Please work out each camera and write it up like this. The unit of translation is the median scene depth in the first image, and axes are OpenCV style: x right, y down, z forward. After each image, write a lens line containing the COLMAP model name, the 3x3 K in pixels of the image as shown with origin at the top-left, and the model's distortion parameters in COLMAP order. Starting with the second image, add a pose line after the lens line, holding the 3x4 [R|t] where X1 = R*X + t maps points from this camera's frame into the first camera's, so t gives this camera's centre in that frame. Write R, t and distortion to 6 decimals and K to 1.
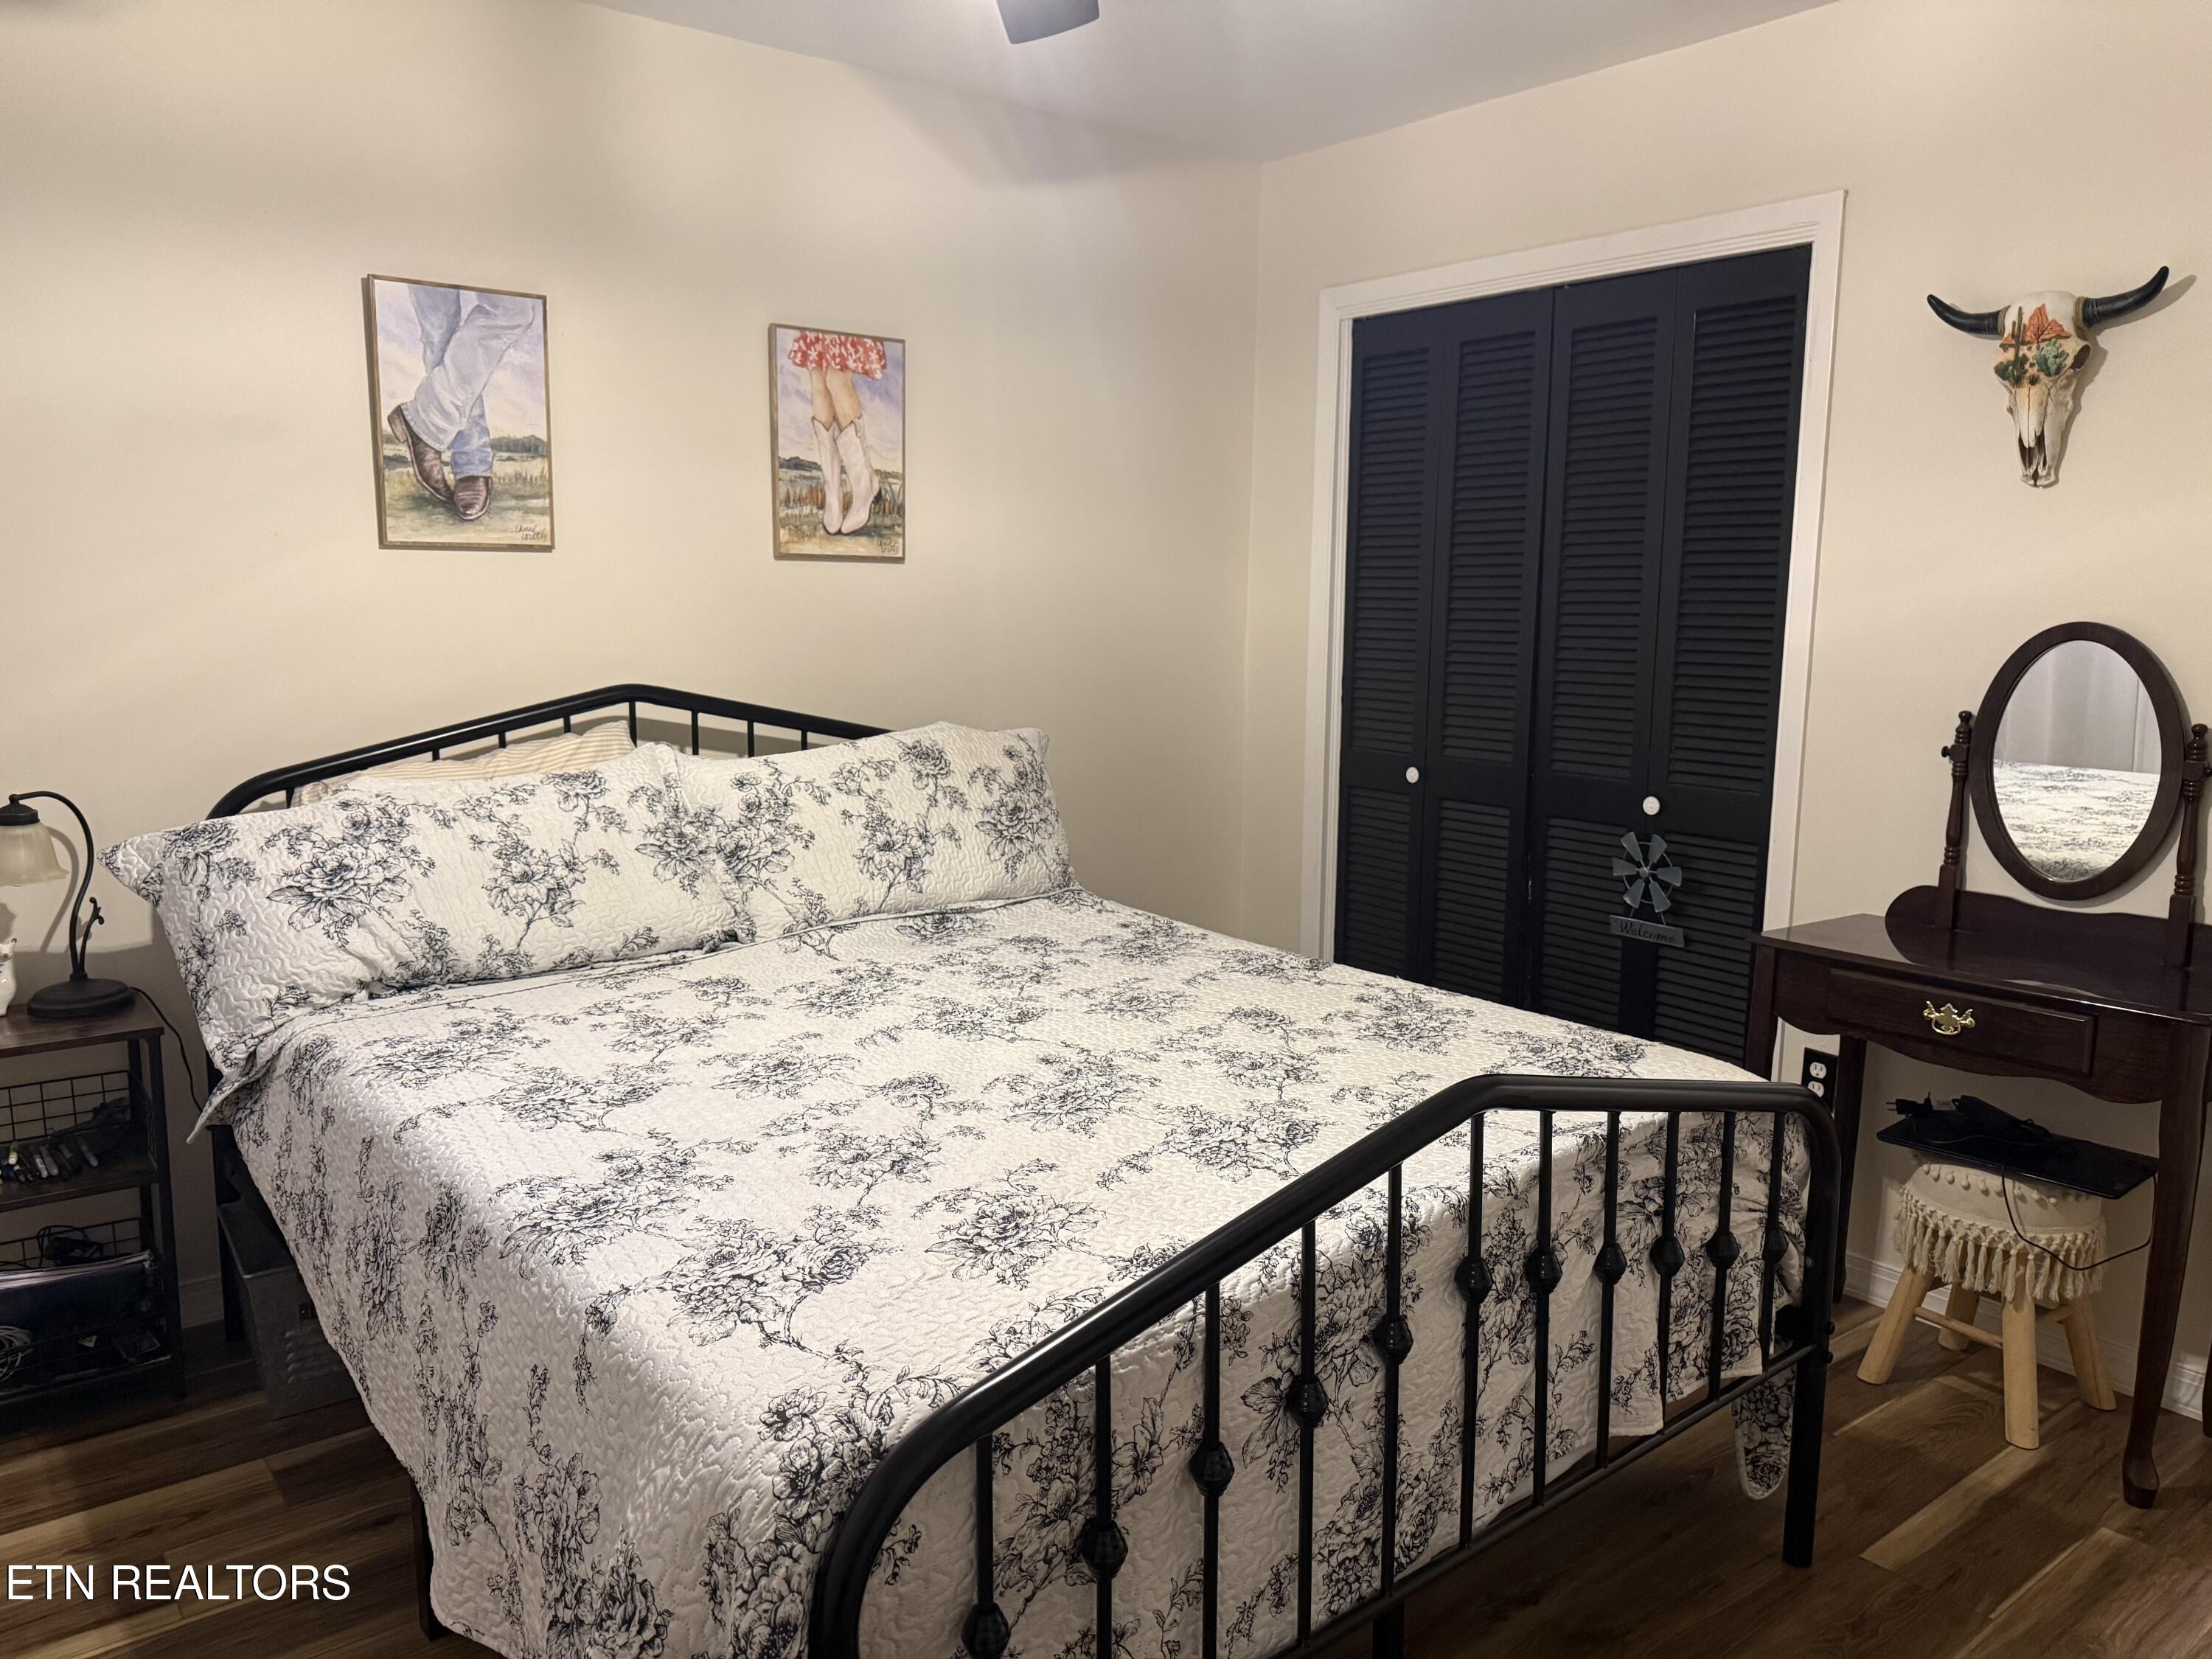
lens RADIAL K [[1572.7, 0, 1106.0], [0, 1572.7, 829.5], [0, 0, 1]] dist [0.001303, 0.000766]
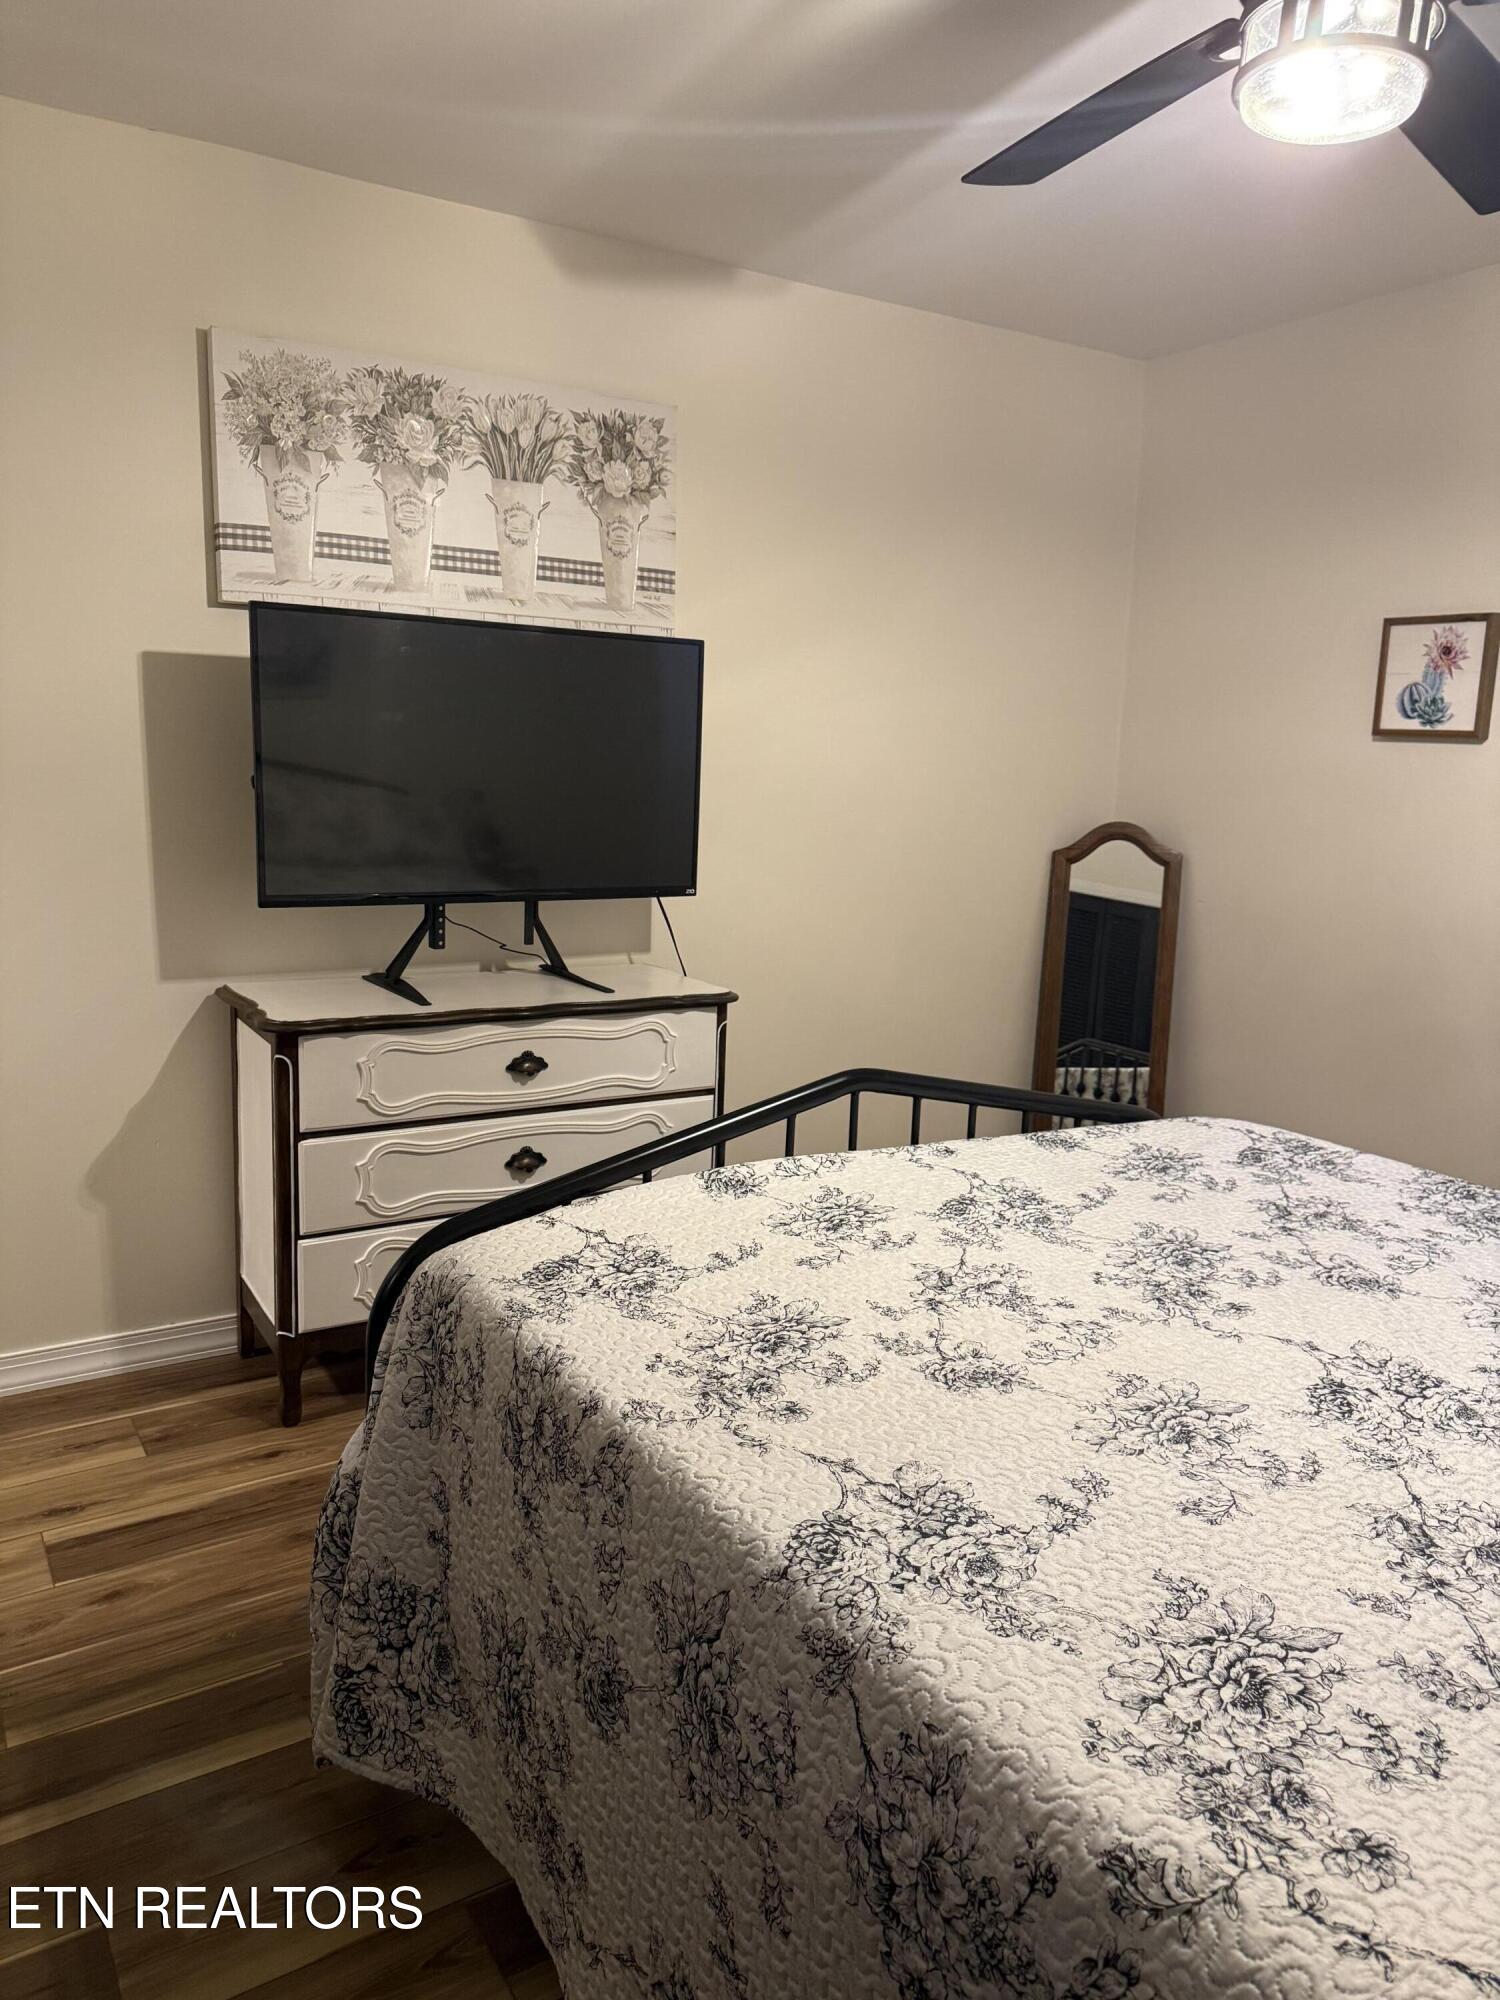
lens RADIAL K [[1422.0, 0, 750.0], [0, 1422.0, 1000.0], [0, 0, 1]] dist [0.001303, 0.000766]
pose [[-0.994047, -0.053640, 0.094833, -0.080529], [-0.020511, 0.946979, 0.320640, -0.260504], [-0.107004, 0.316786, -0.942442, 1.812854]]
